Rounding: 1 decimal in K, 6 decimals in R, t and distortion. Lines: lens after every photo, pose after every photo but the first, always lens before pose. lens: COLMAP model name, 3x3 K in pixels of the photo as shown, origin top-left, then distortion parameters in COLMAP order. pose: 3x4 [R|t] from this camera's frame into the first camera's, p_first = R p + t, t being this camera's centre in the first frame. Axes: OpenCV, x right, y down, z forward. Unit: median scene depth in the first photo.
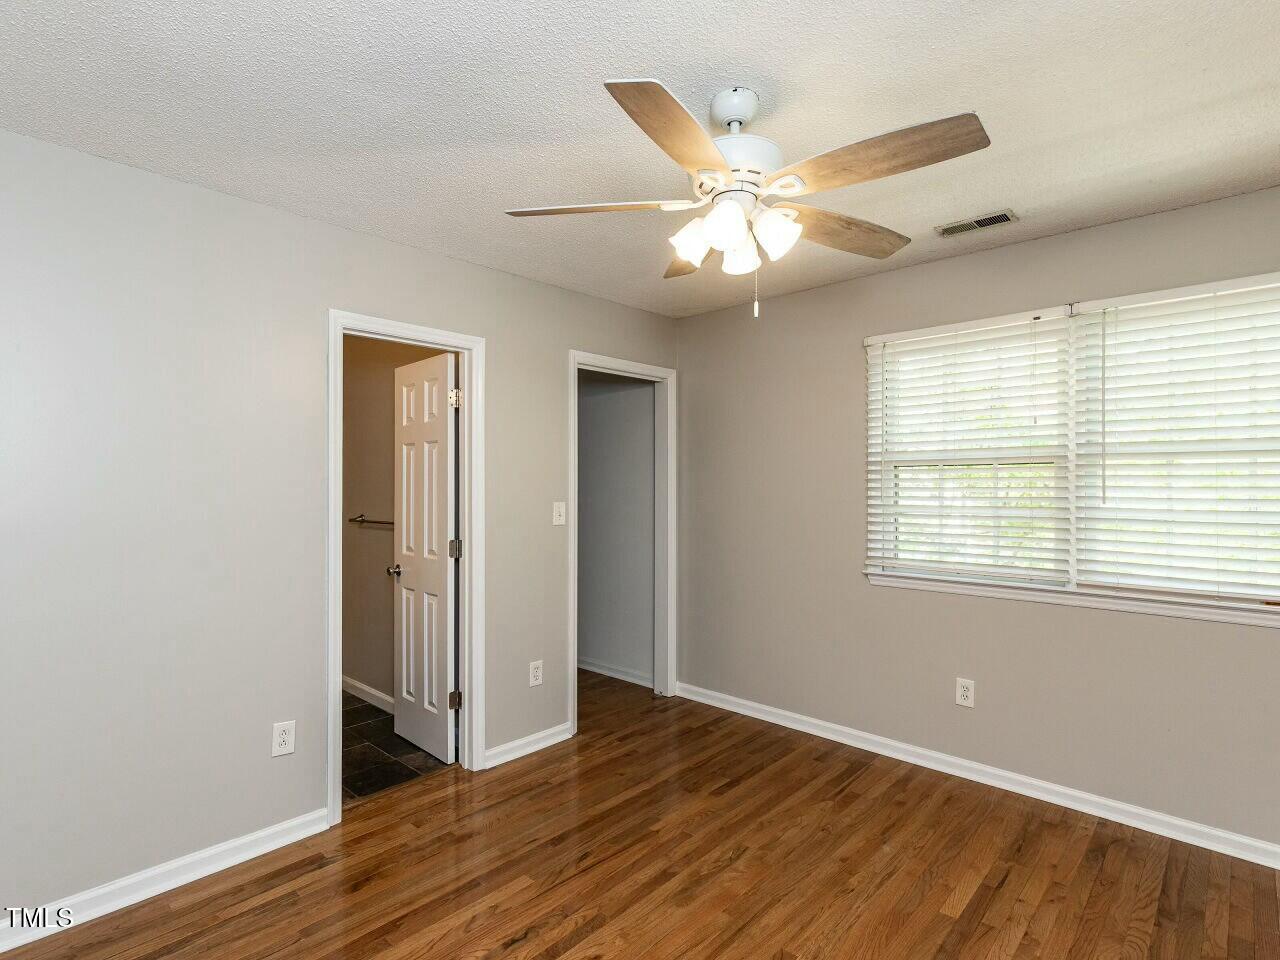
lens RADIAL K [[659.6, 0, 637.8], [0, 659.6, 482.5], [0, 0, 1]] dist [0.006535, -0.000758]
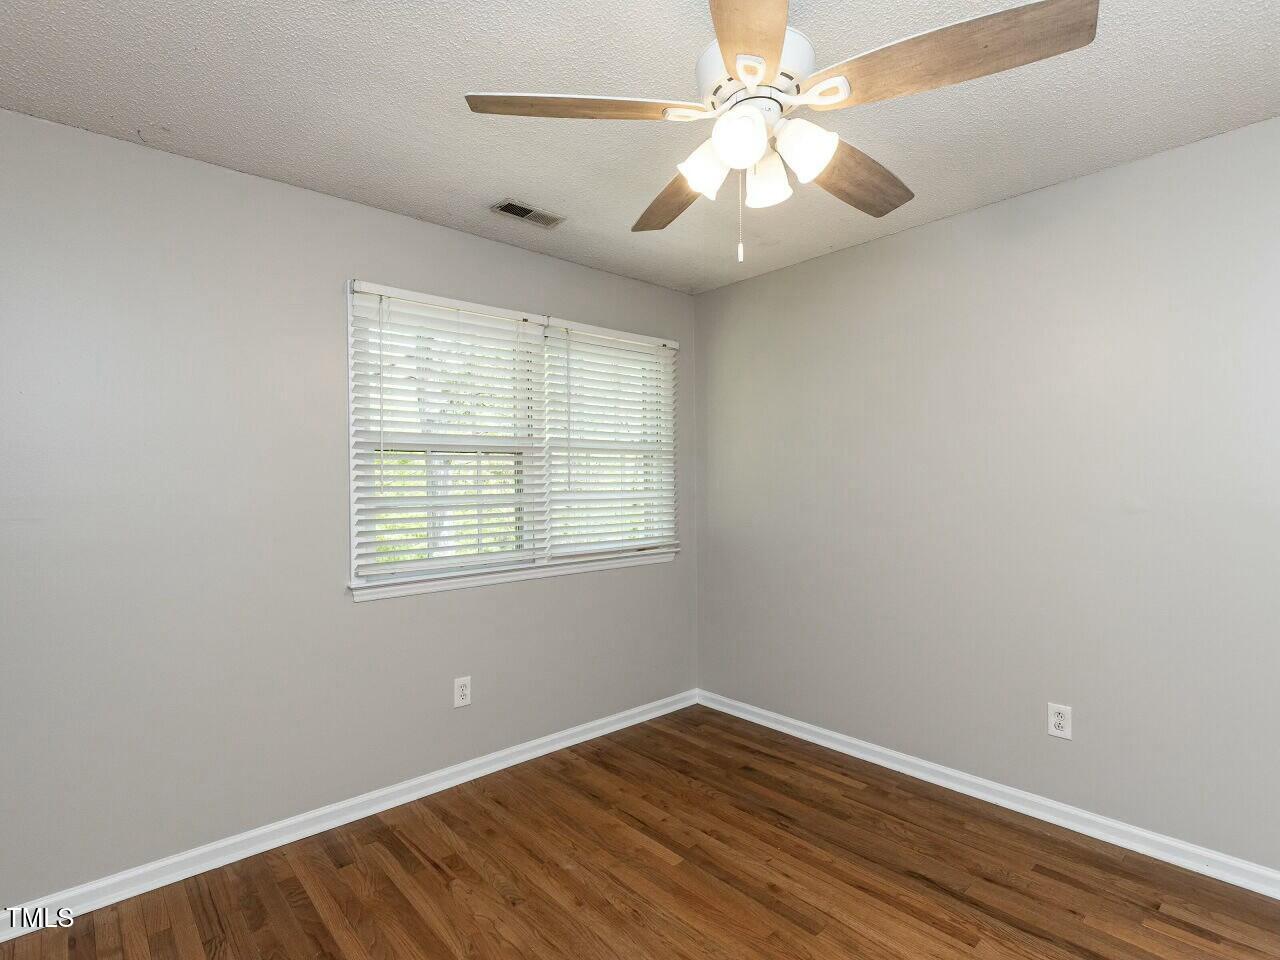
lens RADIAL K [[659.6, 0, 638.9], [0, 659.6, 476.1], [0, 0, 1]] dist [0.006535, -0.000758]
pose [[0.070643, 0.004229, 0.997493, -0.479947], [0.002789, 0.999986, -0.004437, 0.014609], [-0.997498, 0.003095, 0.070630, 0.752532]]
